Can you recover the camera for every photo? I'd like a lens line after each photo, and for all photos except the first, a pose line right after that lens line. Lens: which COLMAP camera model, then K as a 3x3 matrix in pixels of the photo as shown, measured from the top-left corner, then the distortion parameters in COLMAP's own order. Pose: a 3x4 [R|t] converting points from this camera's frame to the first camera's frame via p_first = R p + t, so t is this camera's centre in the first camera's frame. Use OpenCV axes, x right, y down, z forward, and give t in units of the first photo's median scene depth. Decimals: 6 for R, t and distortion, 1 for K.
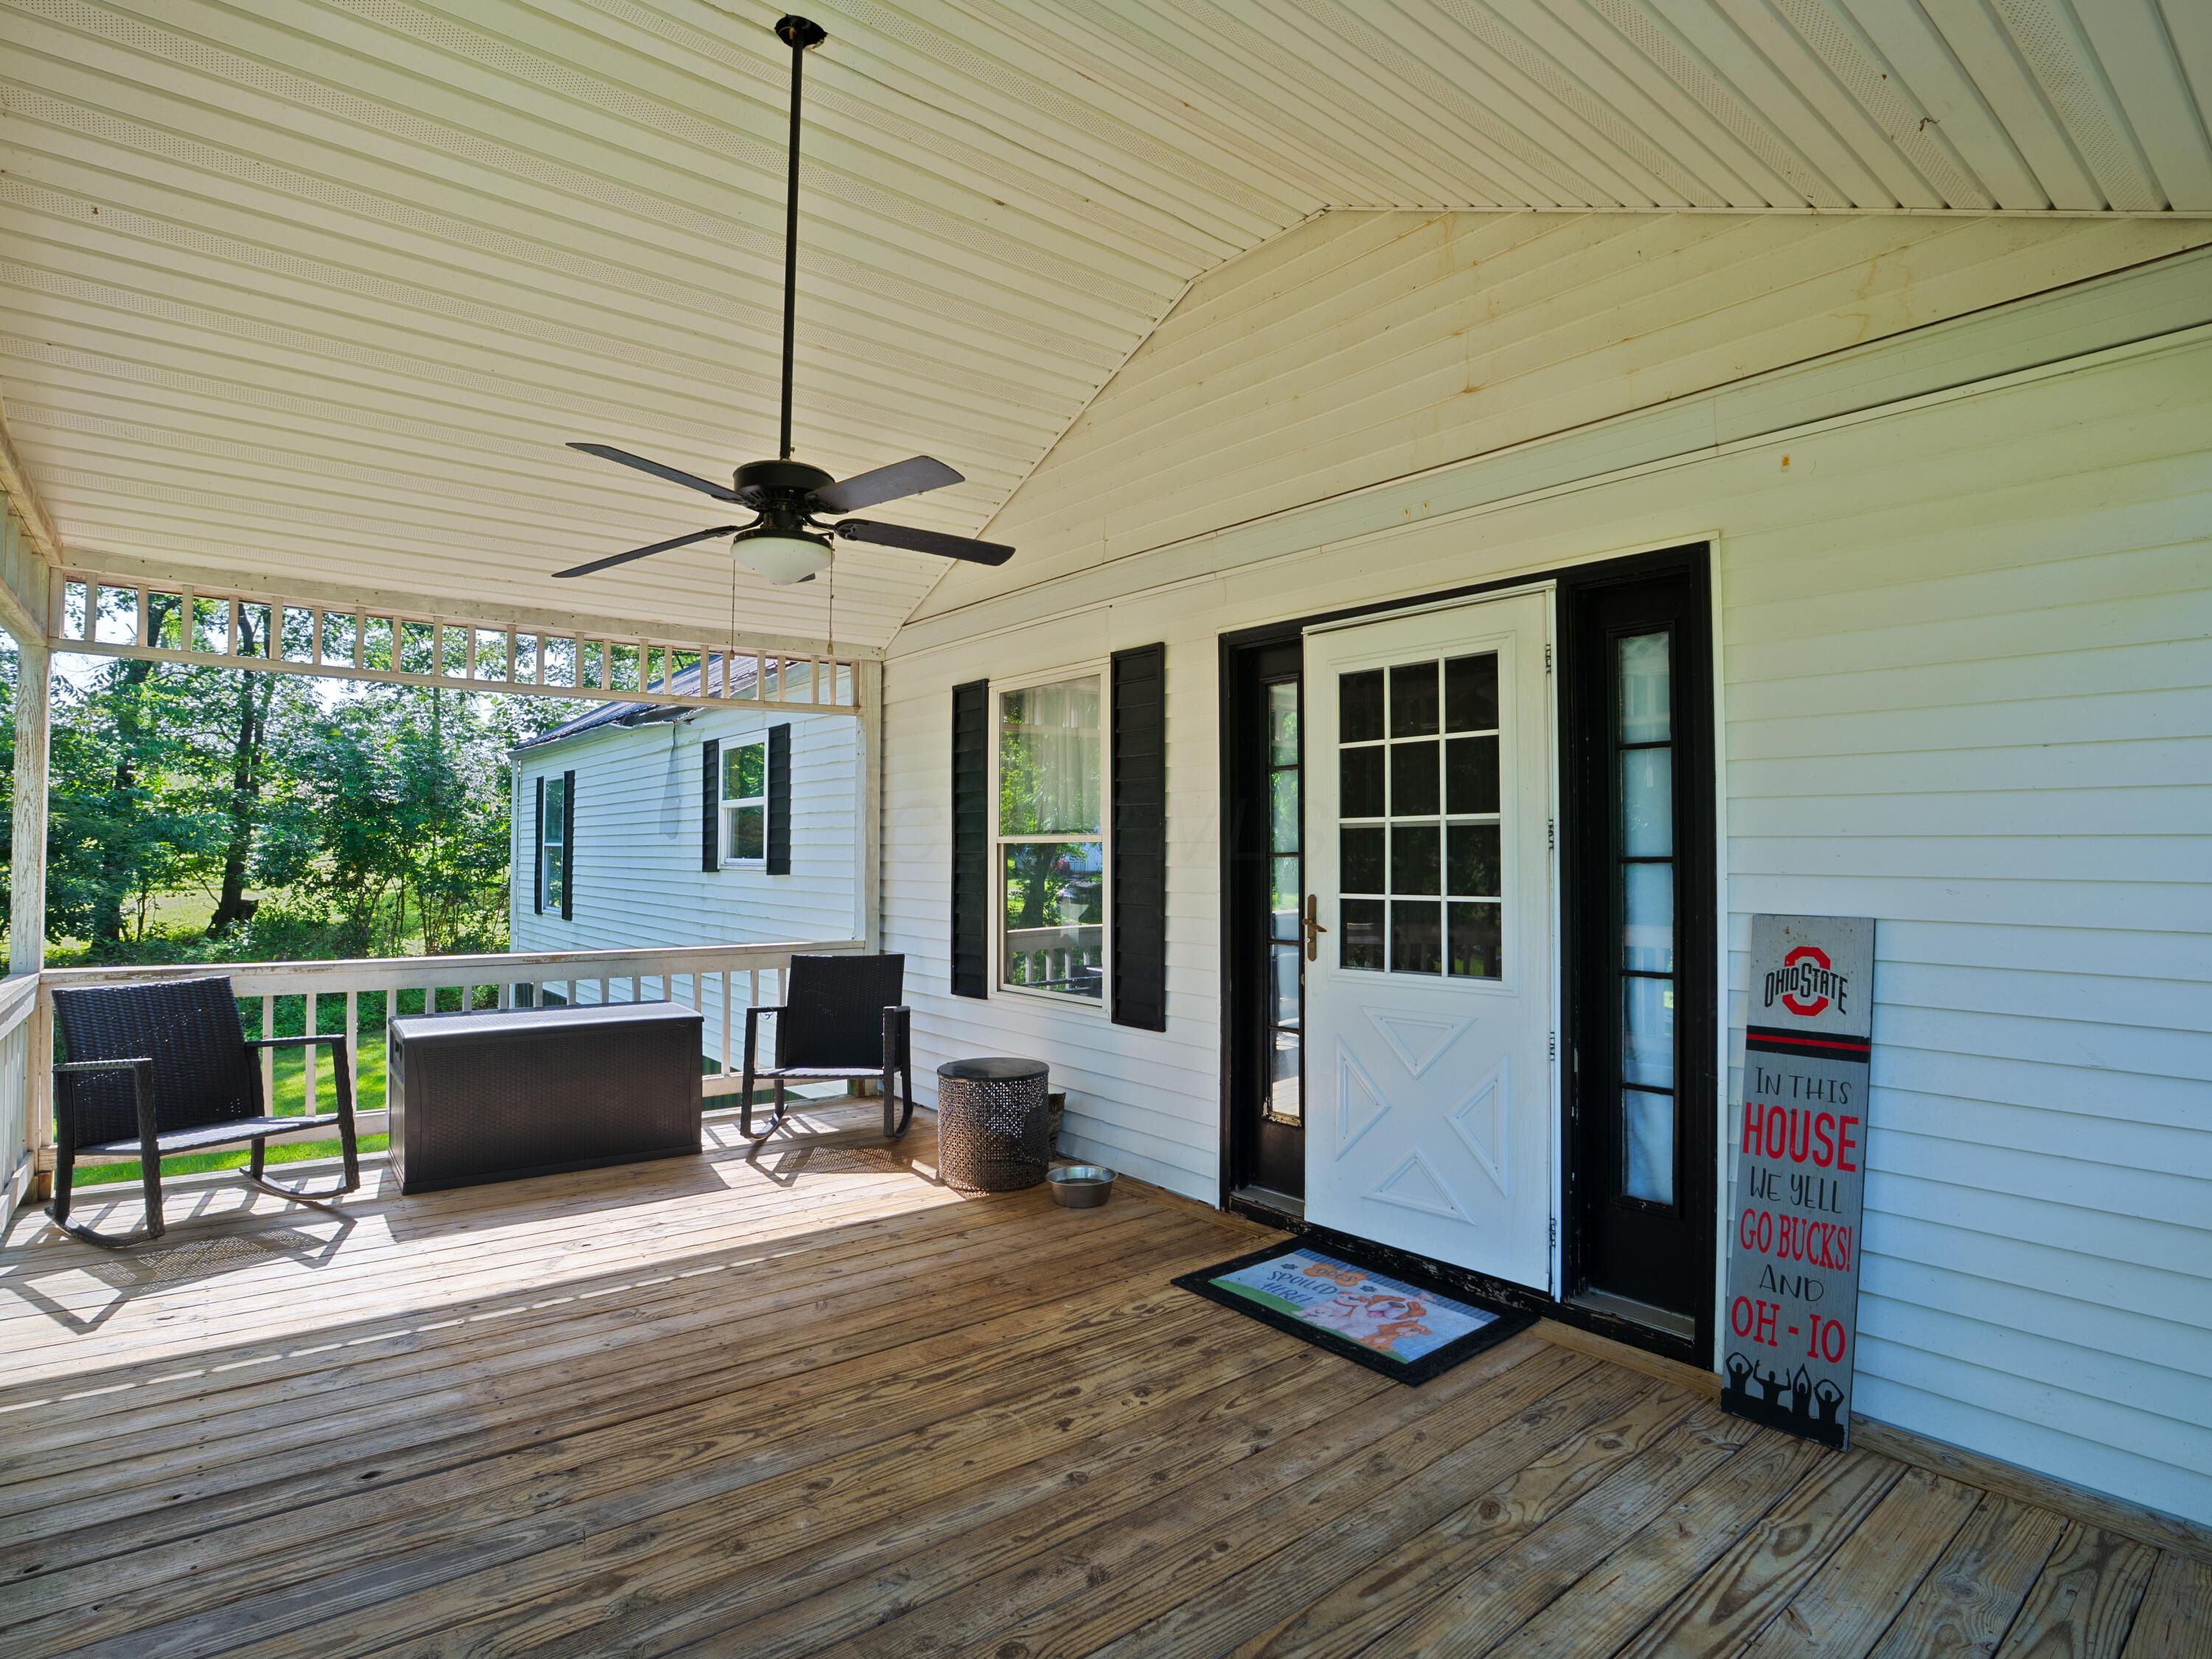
lens RADIAL K [[1145.7, 0, 1106.0], [0, 1145.7, 829.5], [0, 0, 1]] dist [-0.063898, 0.016311]
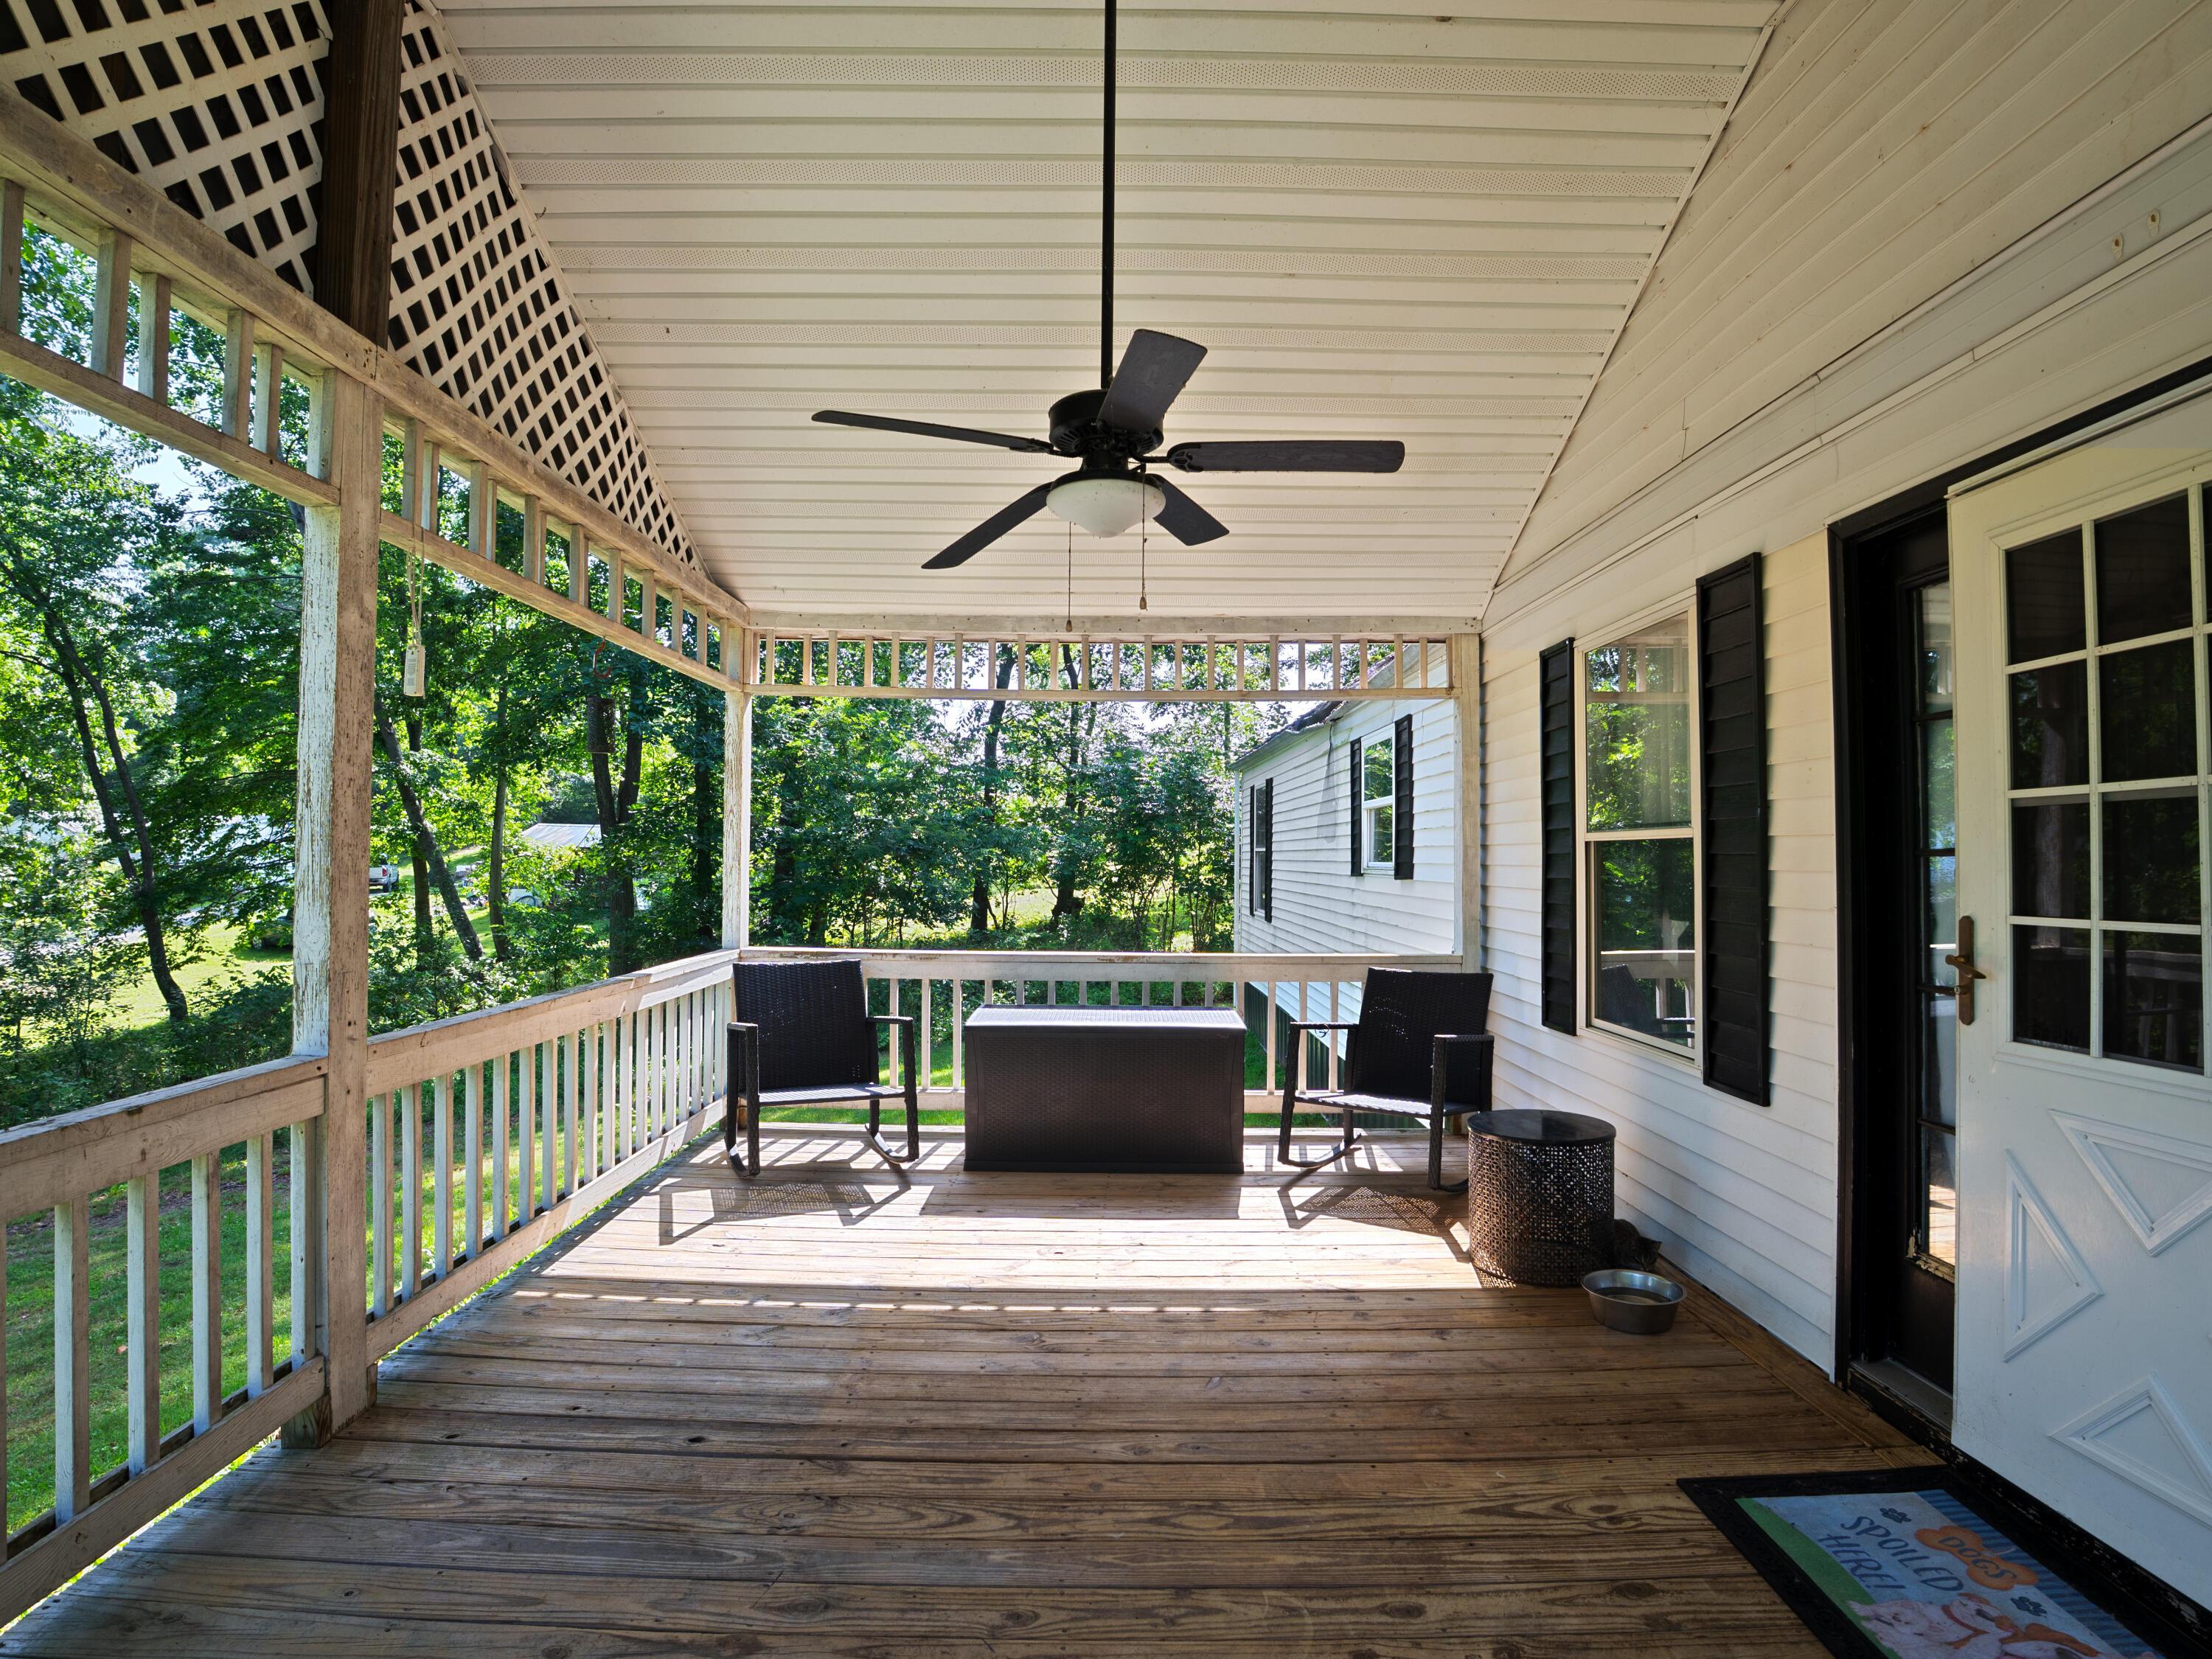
lens RADIAL K [[1145.7, 0, 1106.0], [0, 1145.7, 829.5], [0, 0, 1]] dist [-0.063898, 0.016311]
pose [[0.783054, -0.014781, -0.621778, 0.172153], [0.011165, 0.999891, -0.009708, 0.009986], [0.621854, 0.000660, 0.783133, 0.224599]]
